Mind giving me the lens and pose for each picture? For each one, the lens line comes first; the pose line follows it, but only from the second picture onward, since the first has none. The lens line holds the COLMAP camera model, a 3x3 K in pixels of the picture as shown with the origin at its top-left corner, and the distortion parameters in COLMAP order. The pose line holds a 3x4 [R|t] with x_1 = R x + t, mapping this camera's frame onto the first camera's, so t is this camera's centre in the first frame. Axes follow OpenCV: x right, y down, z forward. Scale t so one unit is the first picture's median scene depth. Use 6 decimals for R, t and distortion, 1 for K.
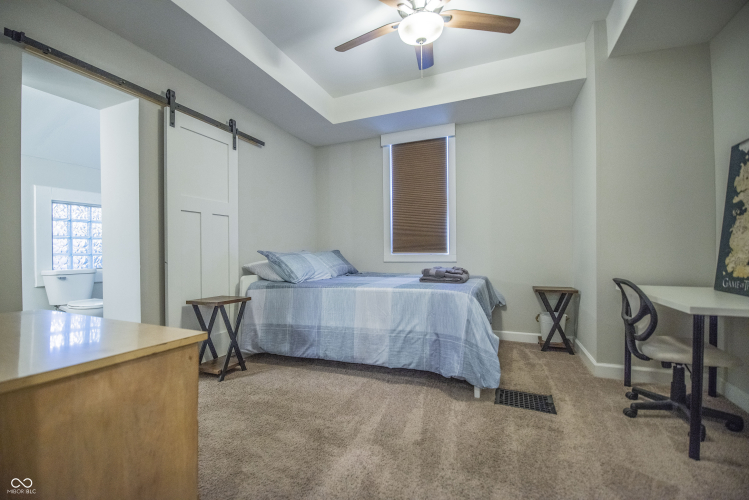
lens RADIAL K [[323.1, 0, 372.8], [0, 323.1, 252.1], [0, 0, 1]] dist [-0.002568, -0.000331]
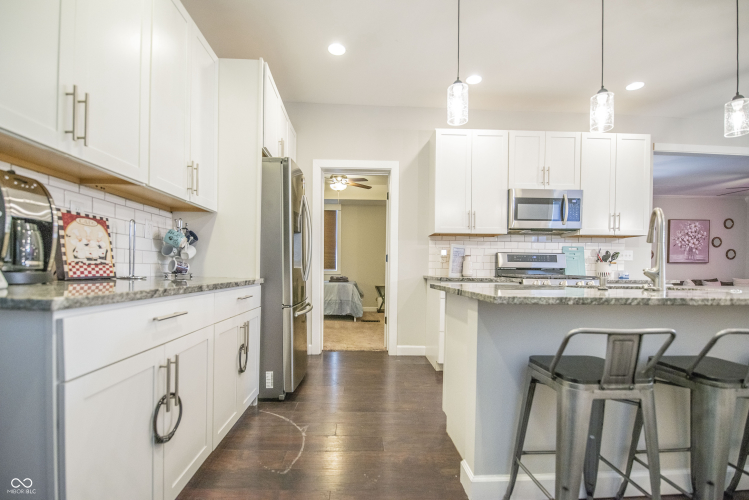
lens RADIAL K [[323.1, 0, 371.1], [0, 323.1, 267.8], [0, 0, 1]] dist [-0.002568, -0.000331]
pose [[0.907939, 0.015068, 0.418832, -0.677580], [-0.016908, 0.999857, 0.000682, -0.015456], [-0.418761, -0.007701, 0.908064, -1.483227]]
